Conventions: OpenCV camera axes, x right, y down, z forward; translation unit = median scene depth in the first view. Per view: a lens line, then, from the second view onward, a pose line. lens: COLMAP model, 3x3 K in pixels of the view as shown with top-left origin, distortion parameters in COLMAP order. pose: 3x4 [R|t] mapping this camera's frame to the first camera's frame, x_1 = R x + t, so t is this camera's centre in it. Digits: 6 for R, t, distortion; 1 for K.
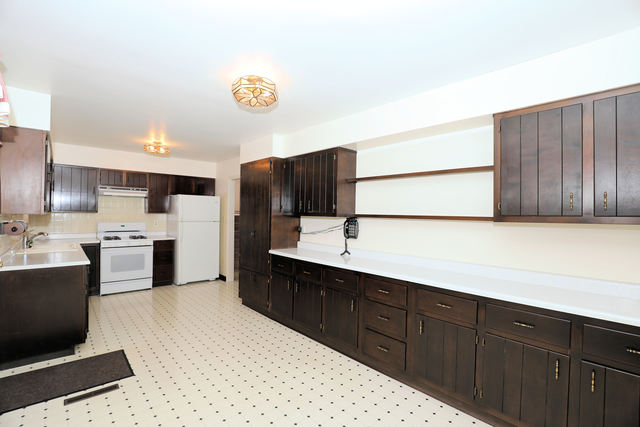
lens RADIAL K [[299.2, 0, 316.2], [0, 299.2, 211.4], [0, 0, 1]] dist [-0.000617, 0.000294]
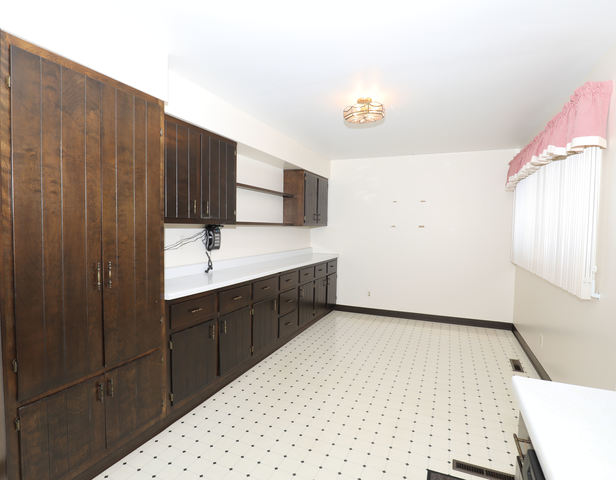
lens RADIAL K [[335.1, 0, 308.0], [0, 335.1, 240.0], [0, 0, 1]] dist [0.000203, 0.000116]
pose [[-0.433567, -0.063521, 0.898880, -0.728038], [-0.030880, 0.997974, 0.055629, 0.001747], [-0.900592, -0.003638, -0.434650, 1.009992]]
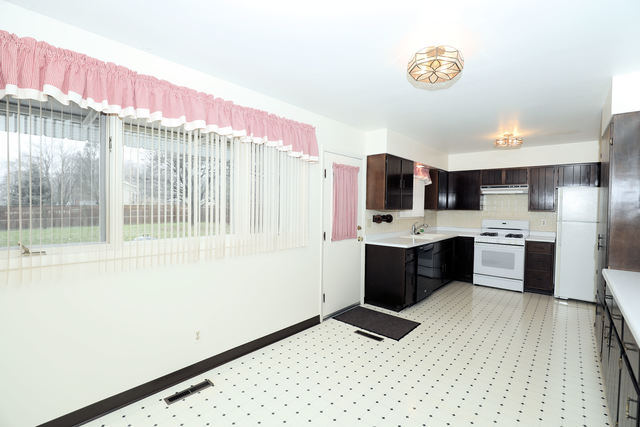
lens RADIAL K [[299.2, 0, 316.2], [0, 299.2, 211.4], [0, 0, 1]] dist [-0.000617, 0.000294]
pose [[0.141954, 0.004001, -0.989865, 0.361286], [-0.002441, 0.999990, 0.003692, 0.007966], [0.989870, 0.001893, 0.141962, 0.316290]]
